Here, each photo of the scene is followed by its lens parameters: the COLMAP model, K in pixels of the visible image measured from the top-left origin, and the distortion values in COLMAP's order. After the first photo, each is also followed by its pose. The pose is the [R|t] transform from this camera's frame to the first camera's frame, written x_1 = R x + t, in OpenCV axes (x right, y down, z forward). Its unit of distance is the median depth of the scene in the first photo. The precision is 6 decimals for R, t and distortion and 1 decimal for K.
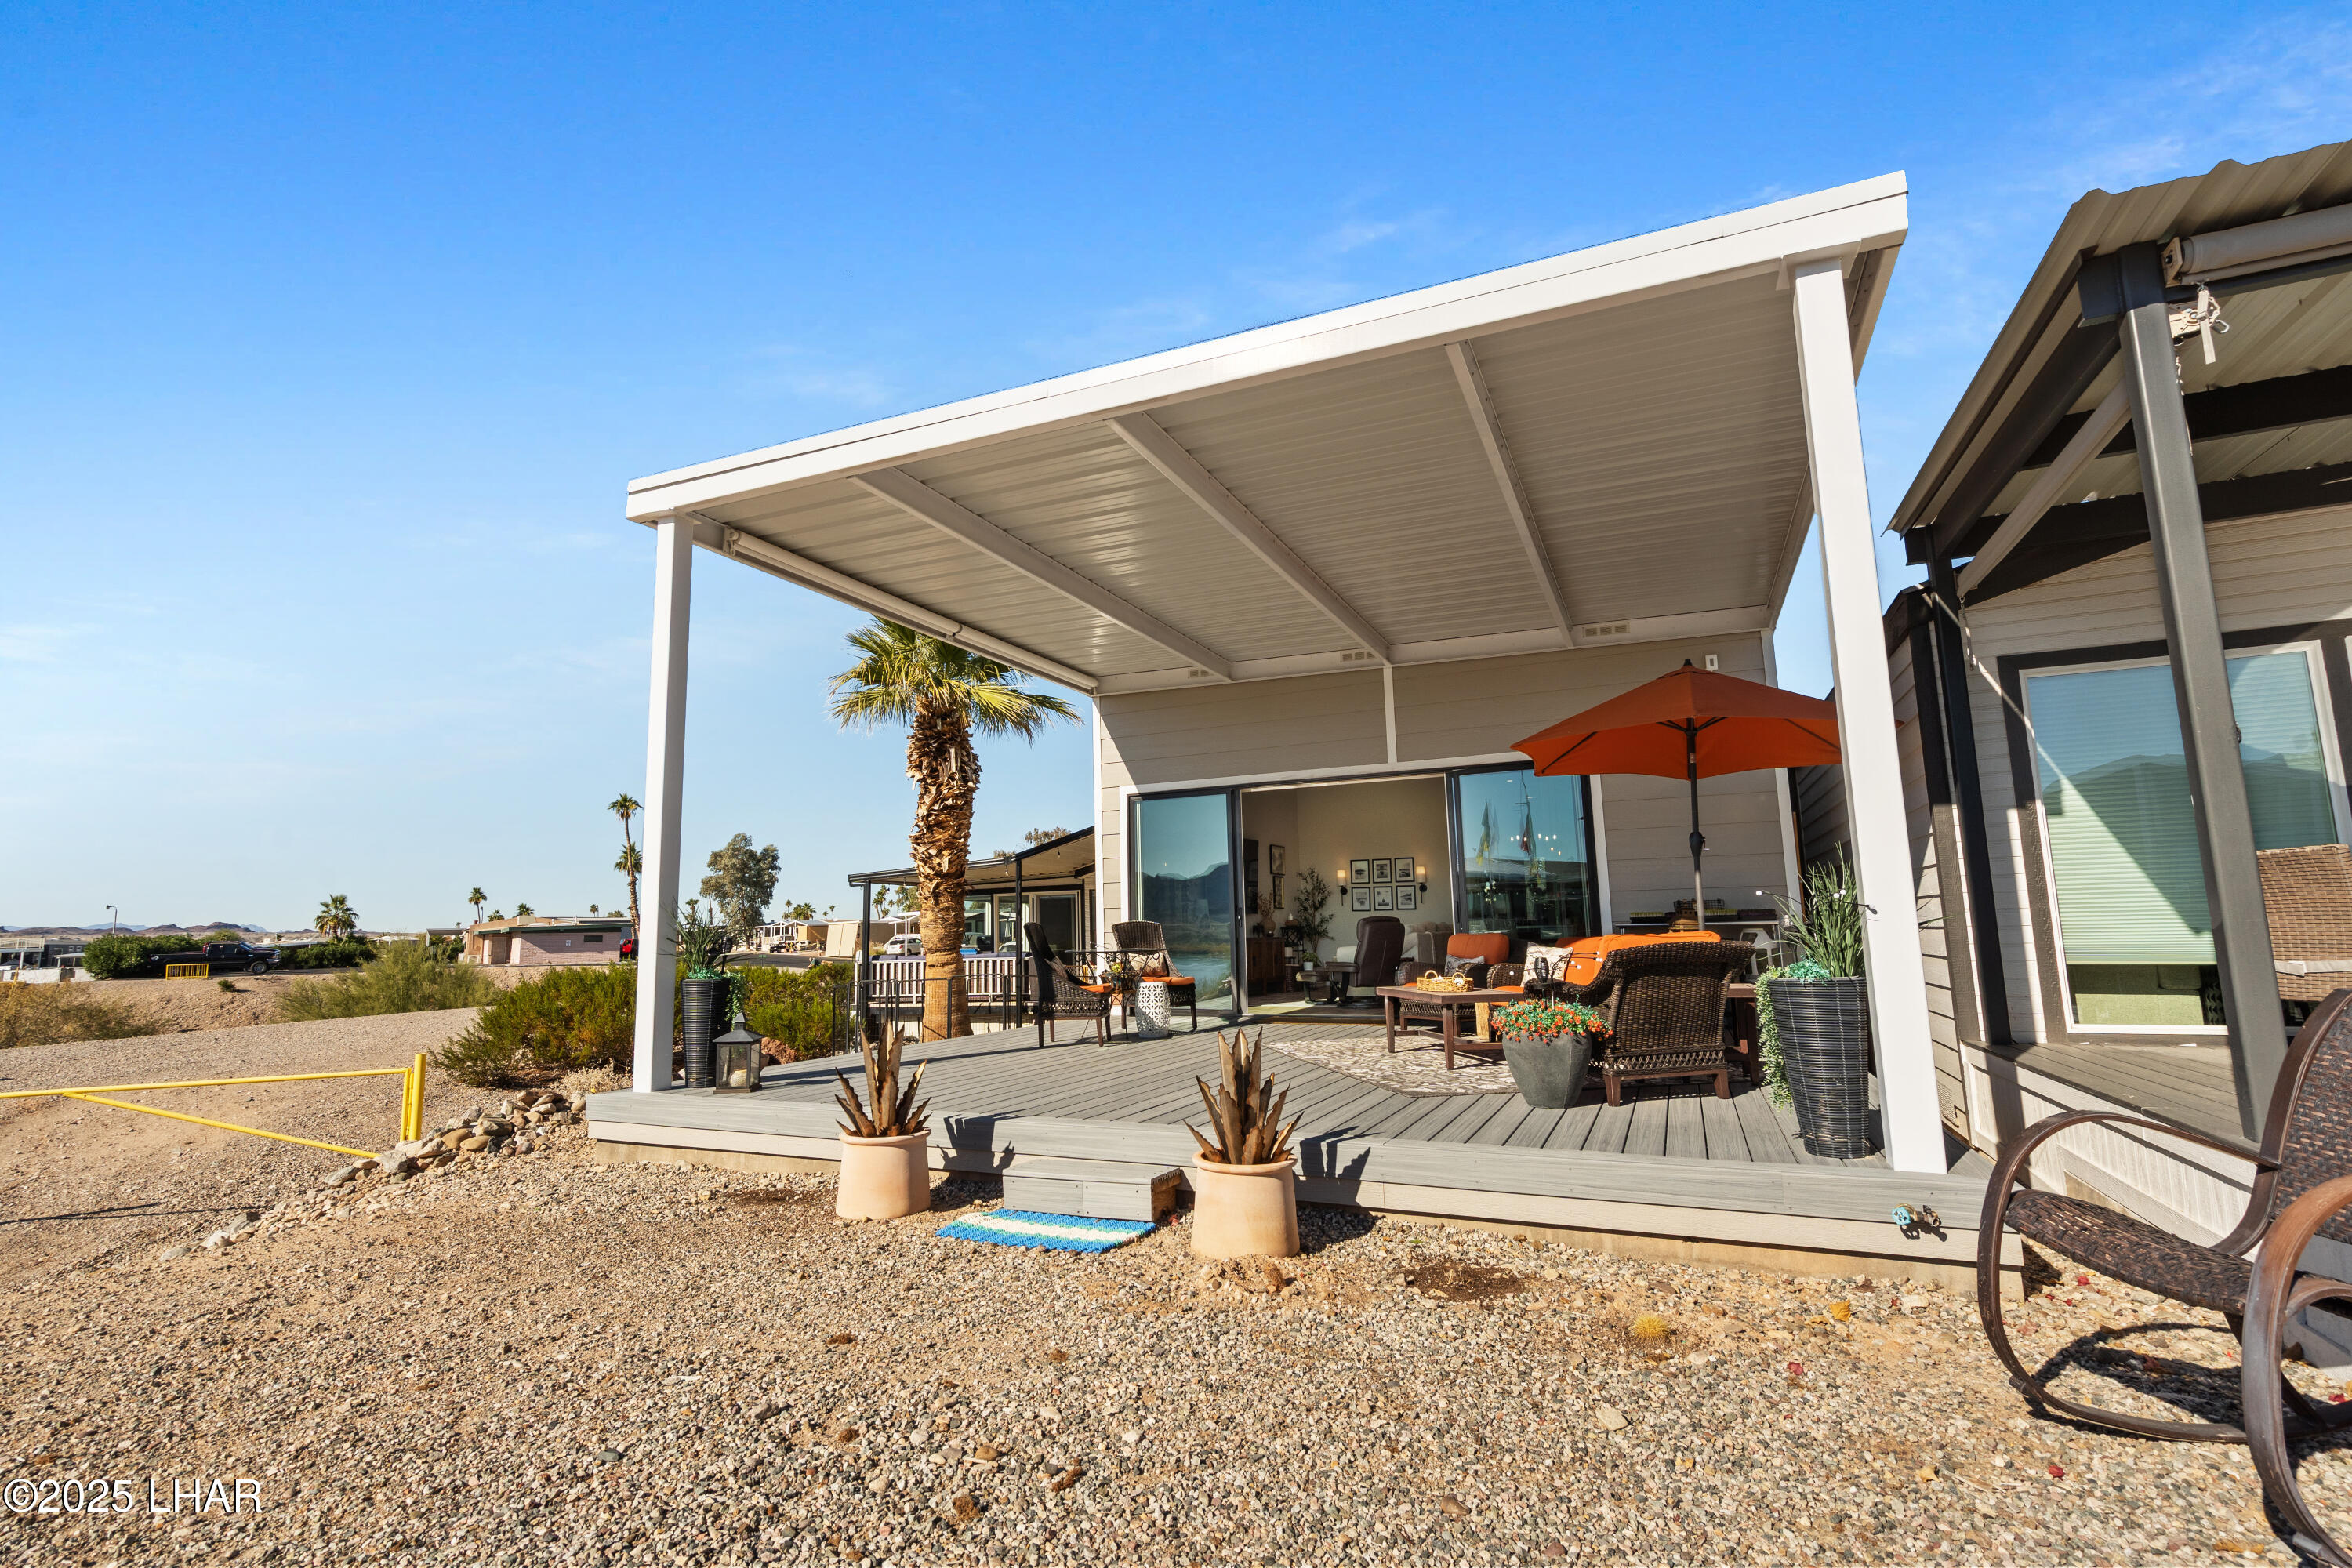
lens RADIAL K [[1076.0, 0, 1187.9], [0, 1076.0, 781.2], [0, 0, 1]] dist [-0.005767, 0.002969]
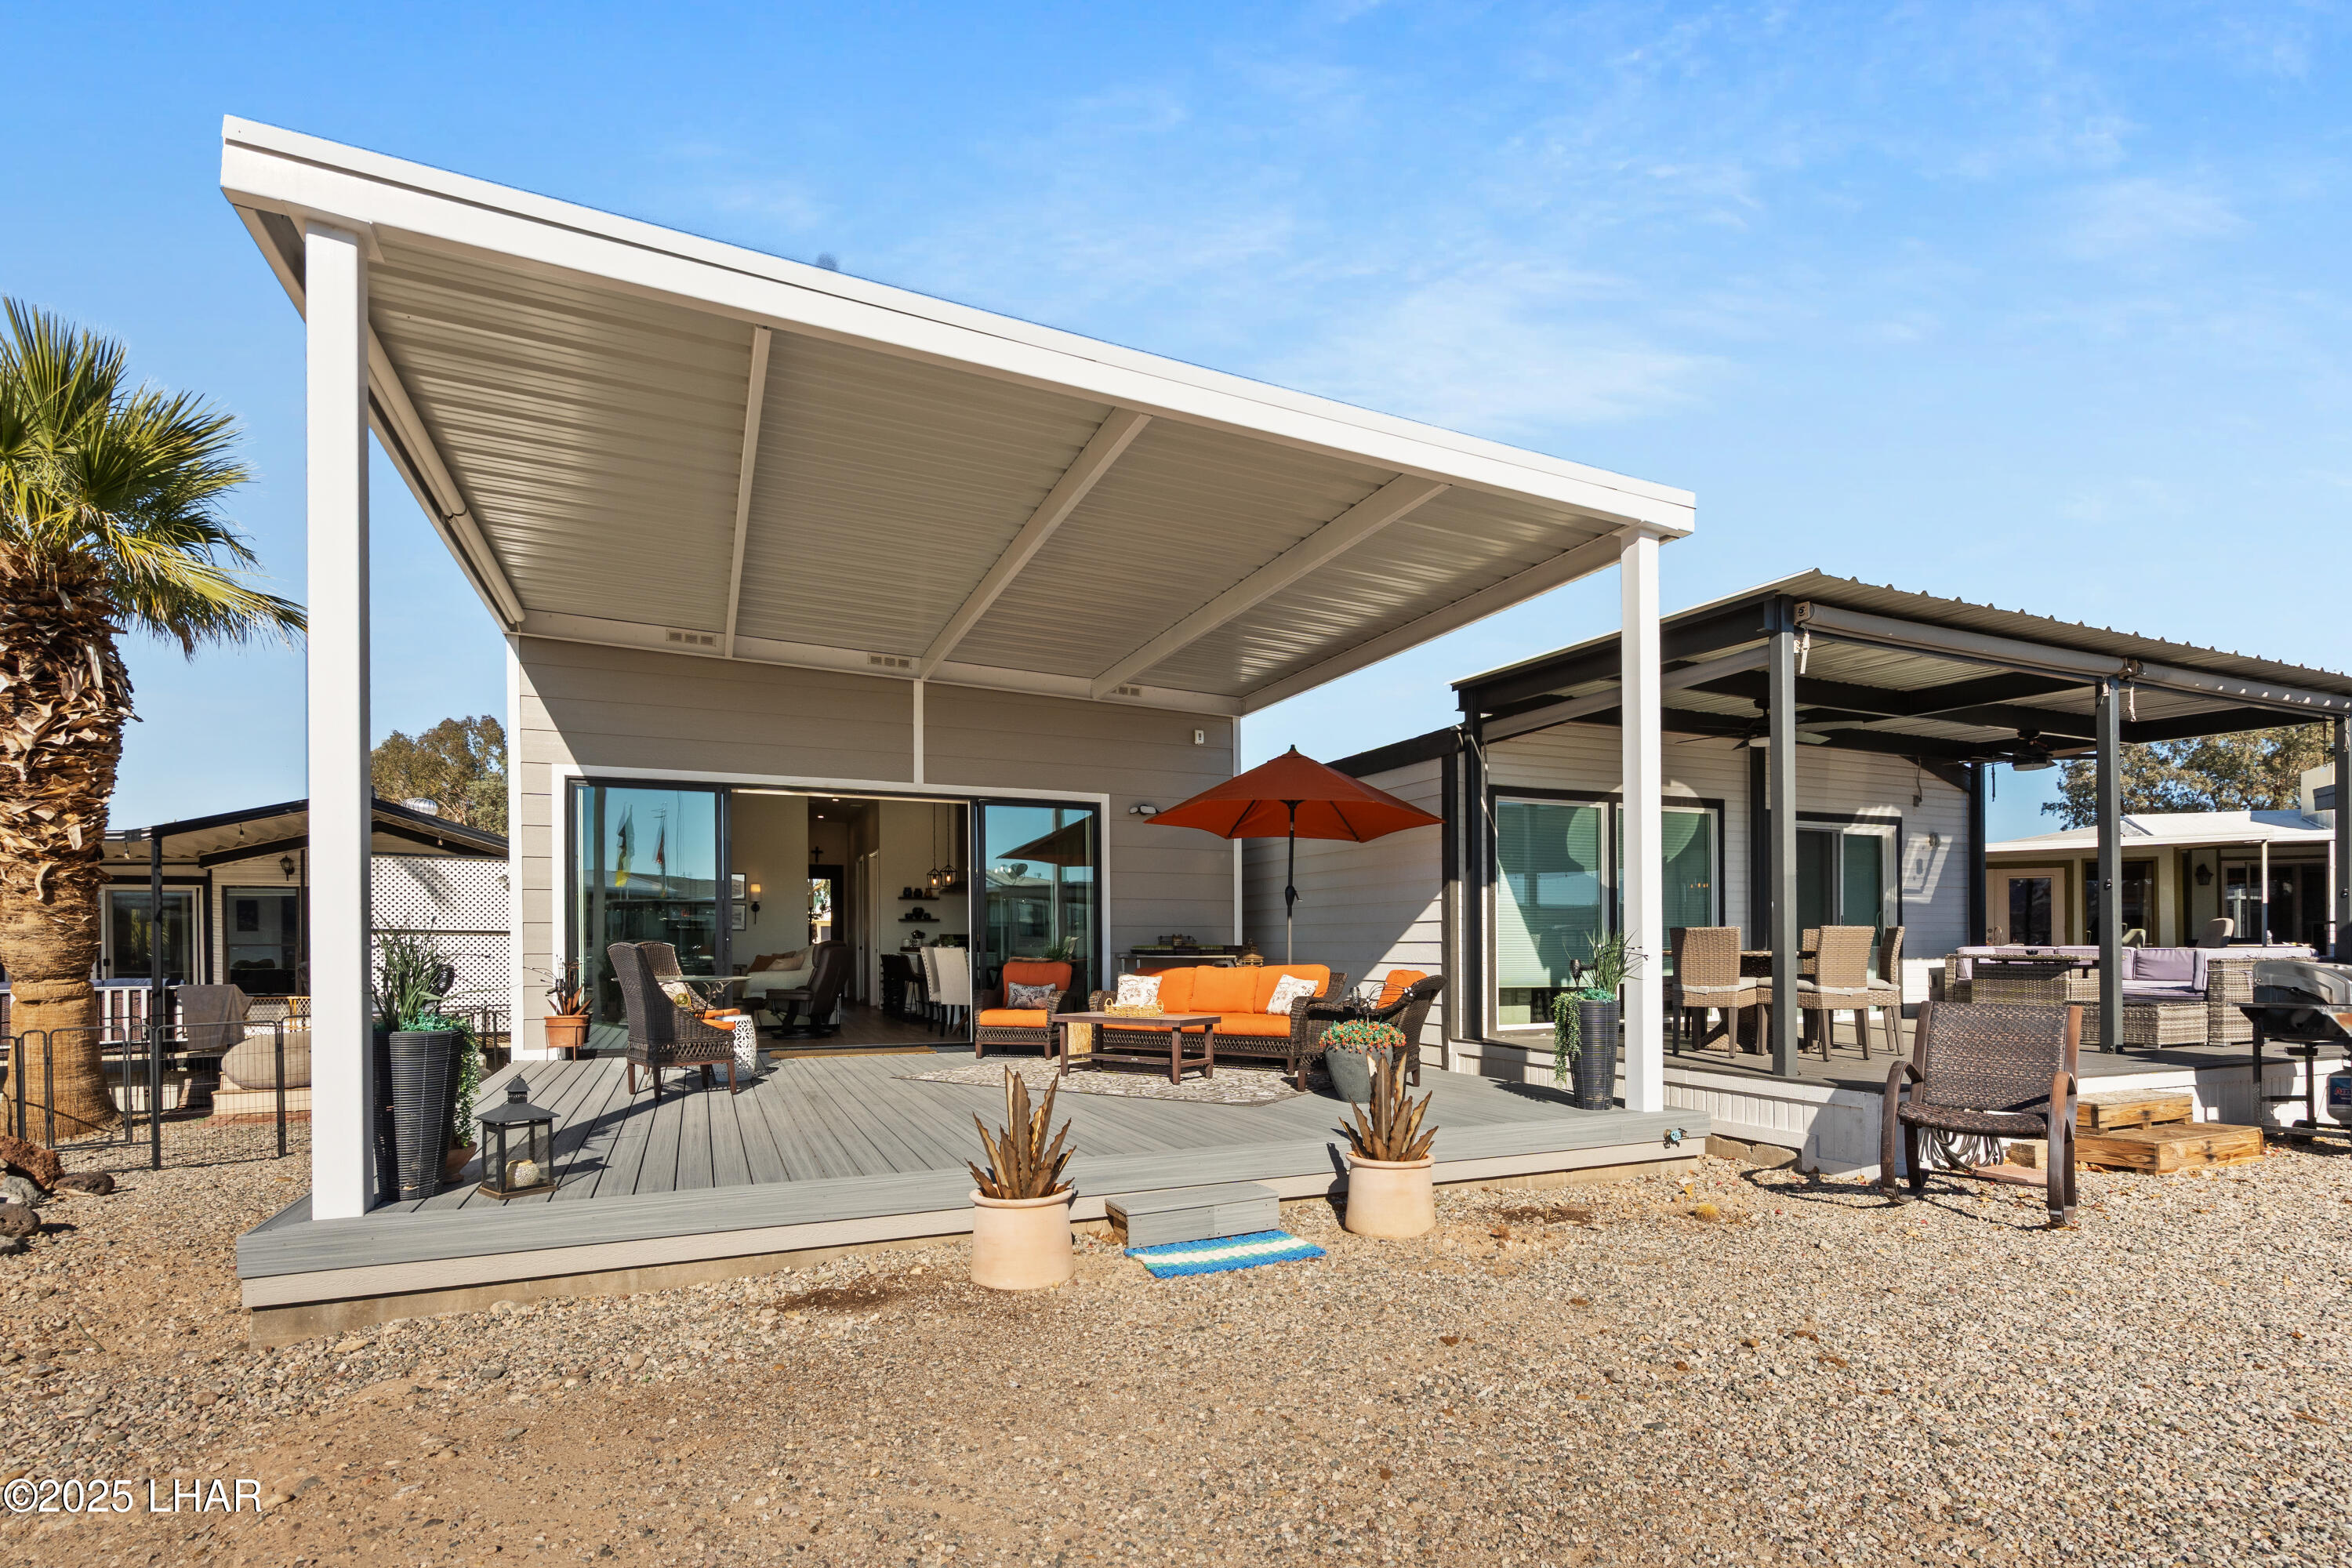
lens RADIAL K [[1117.6, 0, 1203.0], [0, 1117.6, 933.8], [0, 0, 1]] dist [-0.011471, 0.004701]
pose [[0.657647, 0.027103, 0.752838, -0.379562], [-0.118730, 0.990591, 0.068056, 0.017505], [-0.743911, -0.134142, 0.654678, 0.141018]]
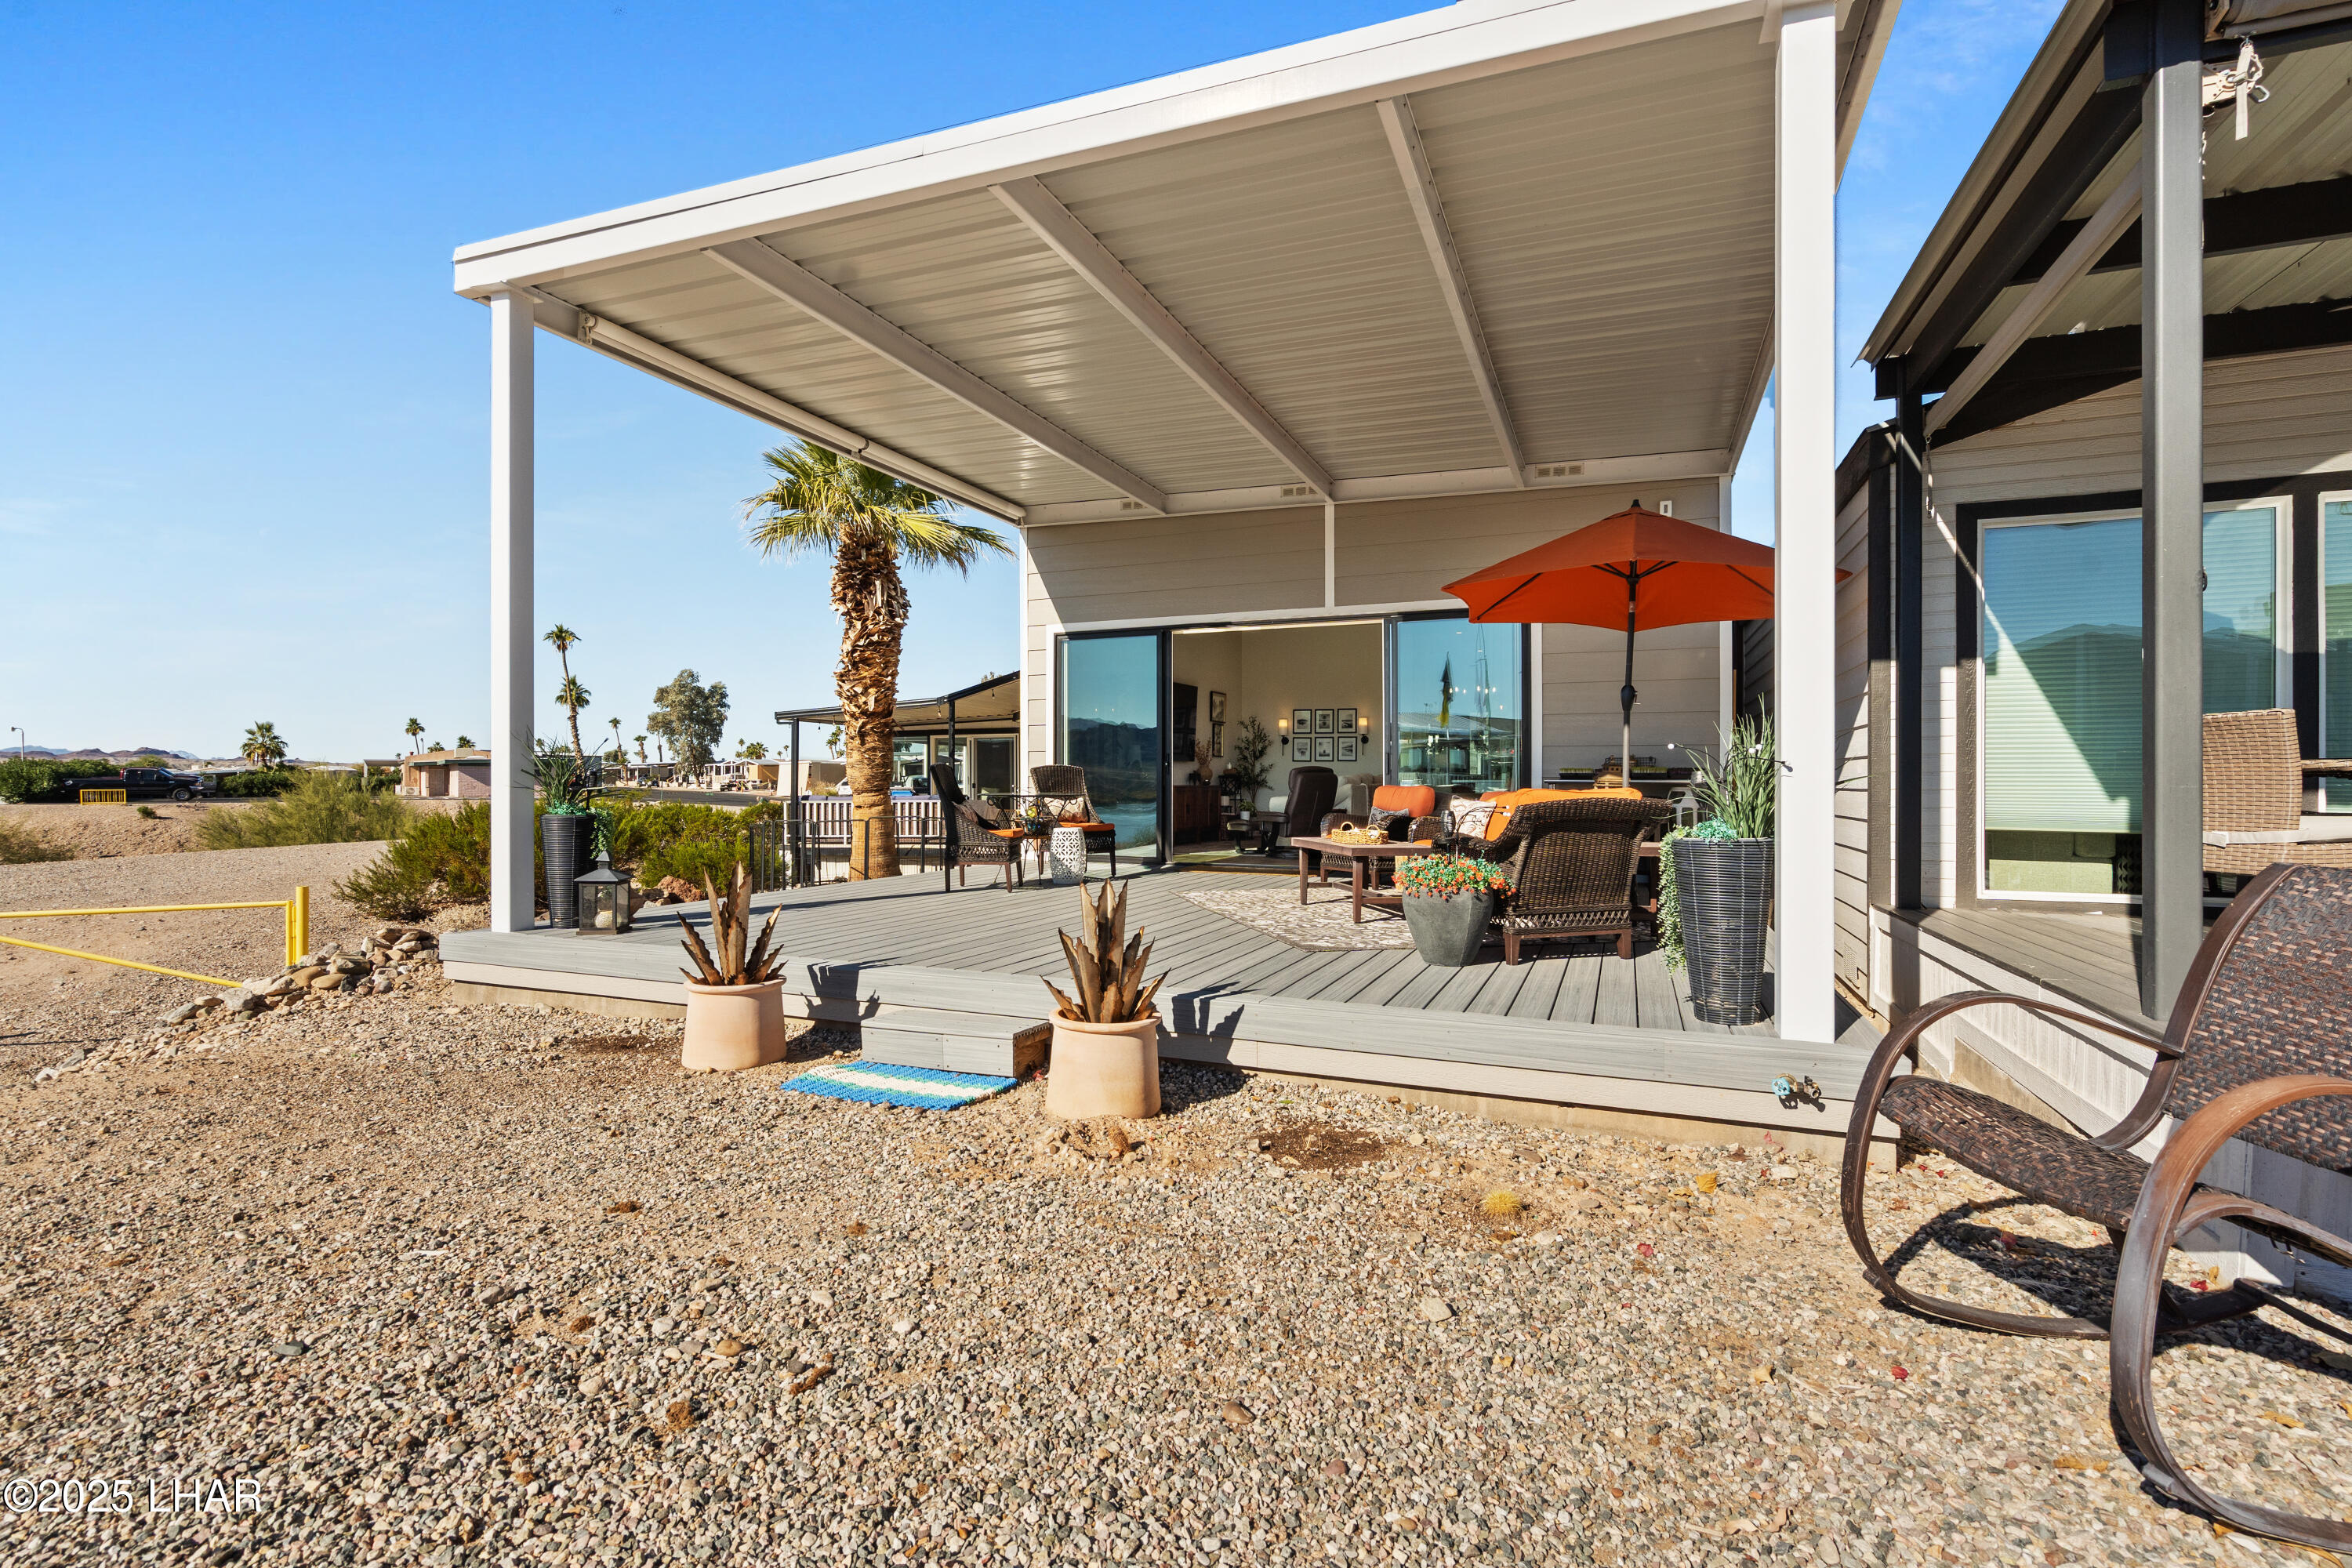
lens RADIAL K [[1076.0, 0, 1191.9], [0, 1076.0, 781.4], [0, 0, 1]] dist [-0.005767, 0.002969]
pose [[0.998898, 0.022566, 0.041143, 0.031449], [-0.028096, 0.989864, 0.139210, 0.006414], [-0.037585, -0.140212, 0.989408, 0.037519]]
